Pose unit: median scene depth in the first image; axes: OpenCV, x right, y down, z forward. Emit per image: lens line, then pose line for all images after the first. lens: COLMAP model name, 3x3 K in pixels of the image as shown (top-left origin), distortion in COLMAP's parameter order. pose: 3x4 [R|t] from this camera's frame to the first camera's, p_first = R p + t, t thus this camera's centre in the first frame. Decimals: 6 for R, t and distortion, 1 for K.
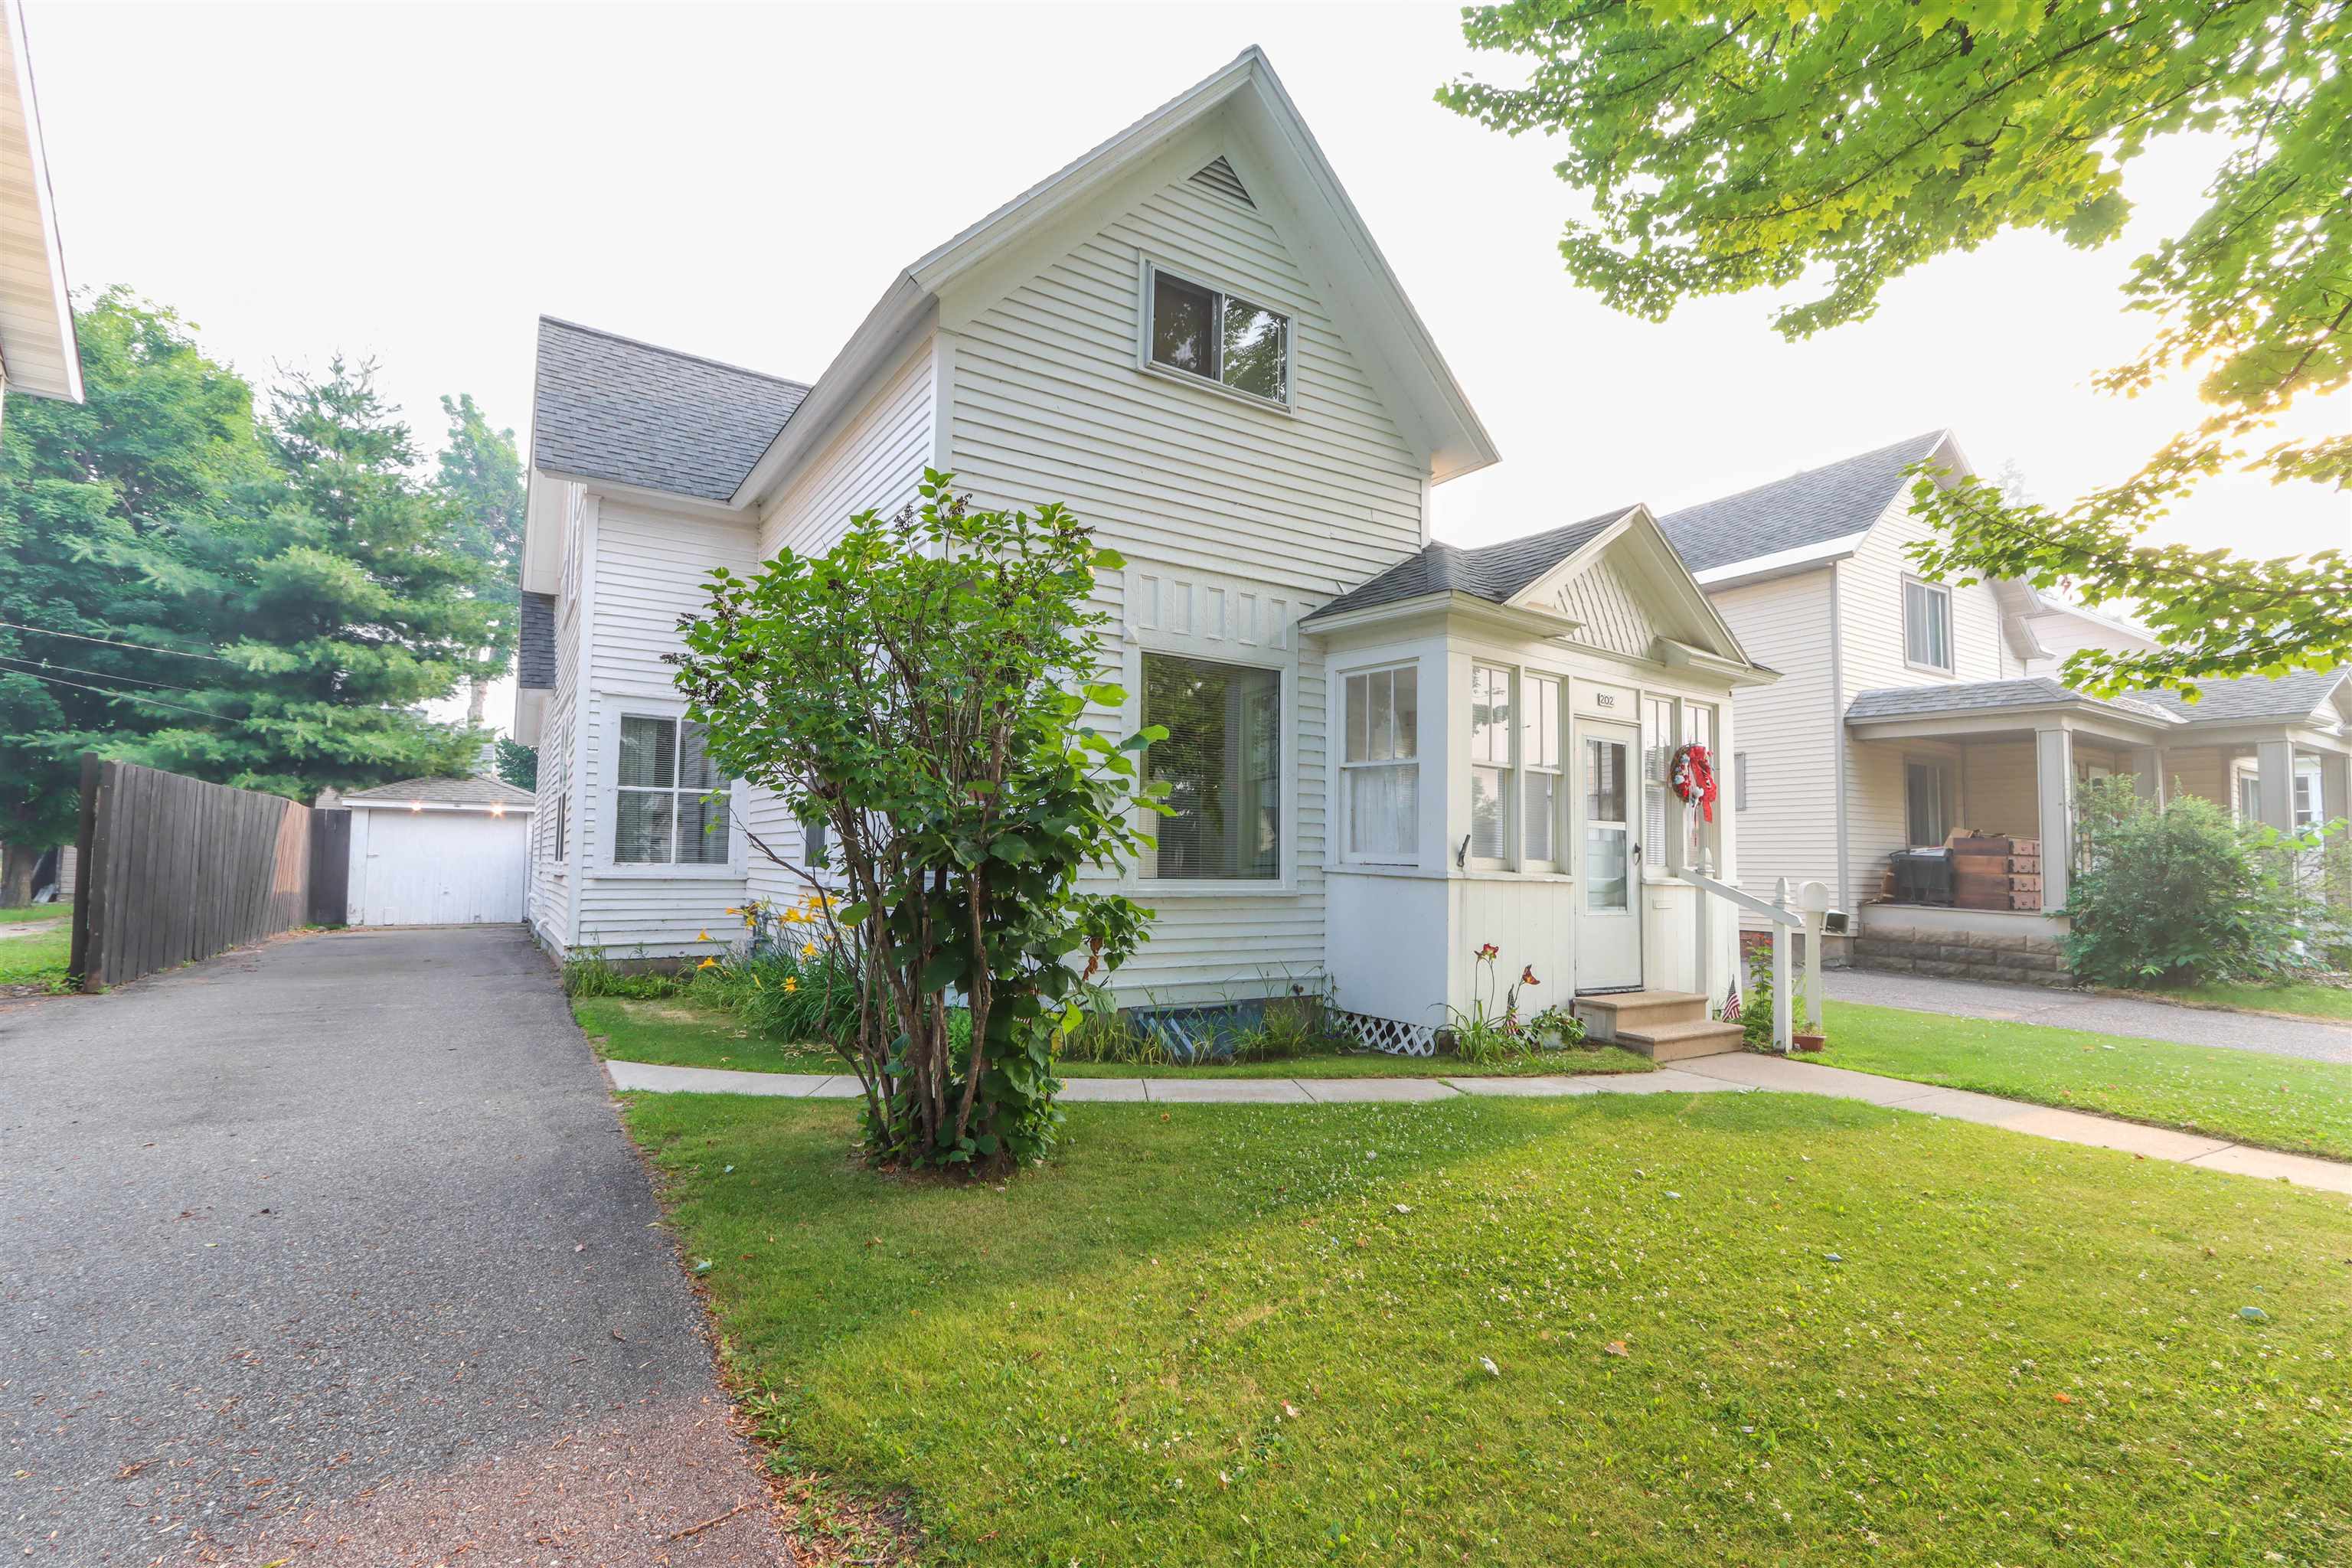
lens RADIAL K [[1083.4, 0, 1169.2], [0, 1083.4, 798.8], [0, 0, 1]] dist [0.002018, 0.000230]
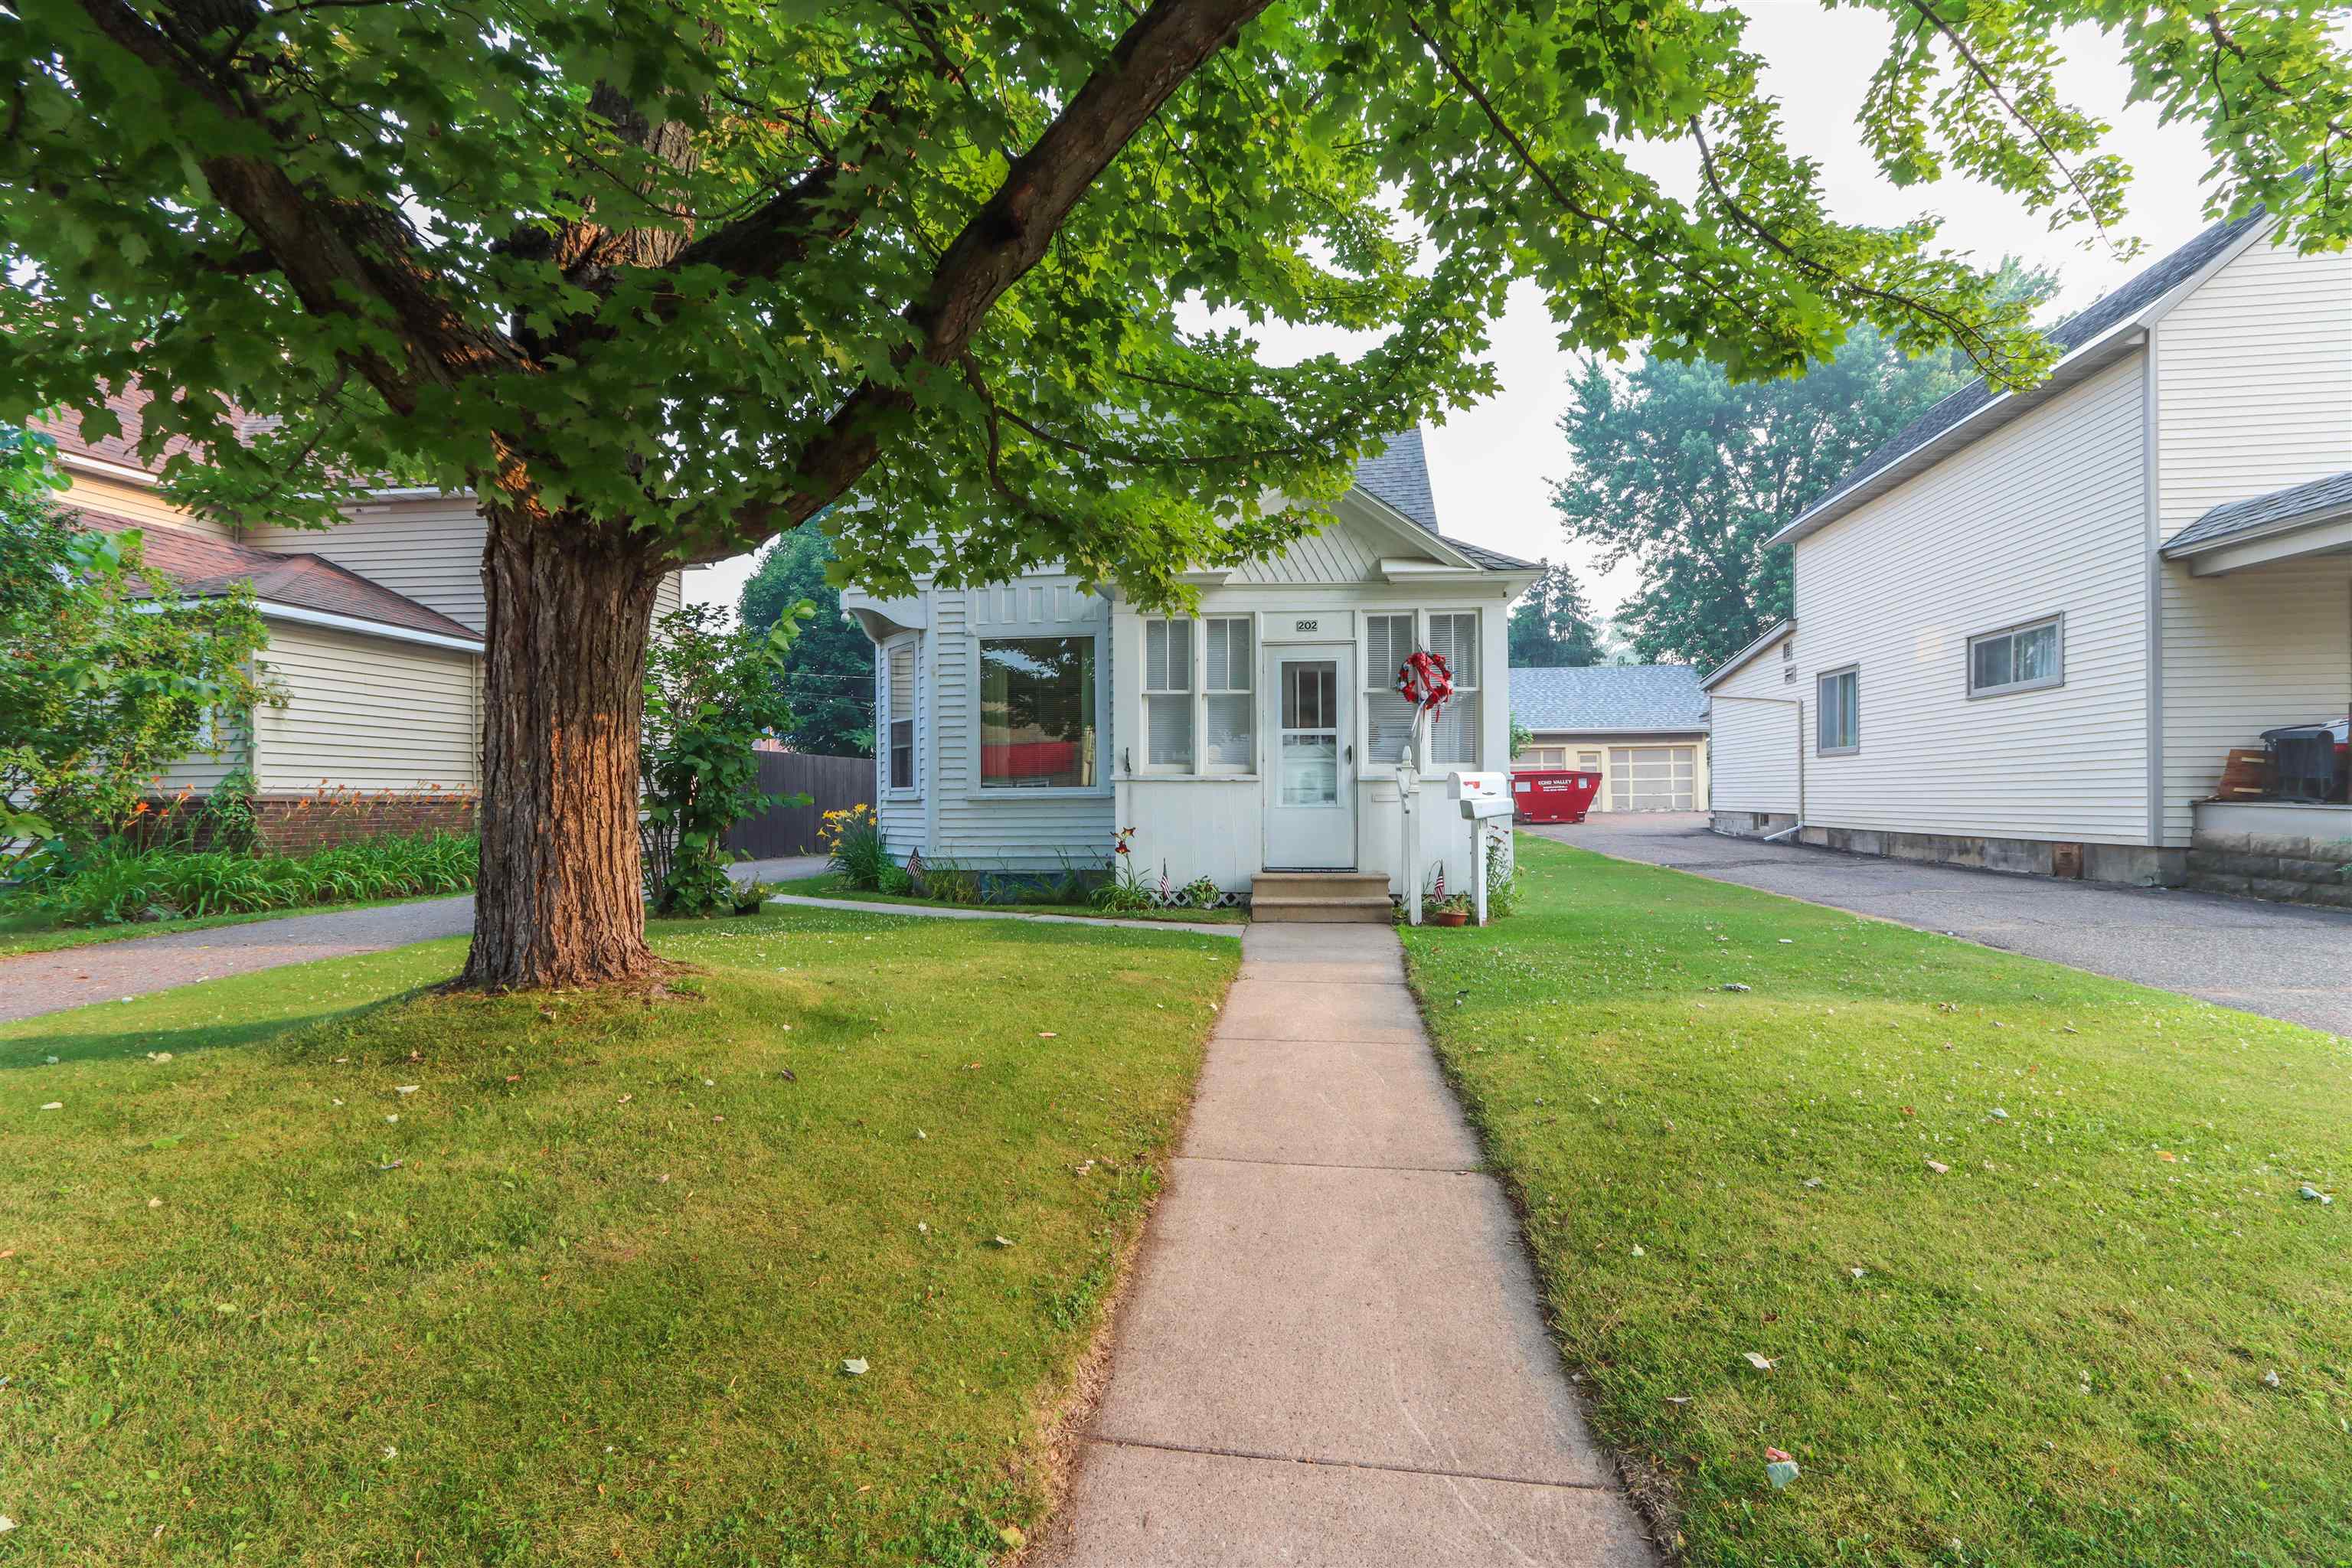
lens RADIAL K [[1083.4, 0, 1169.2], [0, 1083.4, 798.8], [0, 0, 1]] dist [0.002018, 0.000230]
pose [[0.761364, -0.019621, -0.648027, 1.046106], [0.062125, 0.997150, 0.042799, 0.036842], [0.645341, -0.072845, 0.760414, -0.006326]]
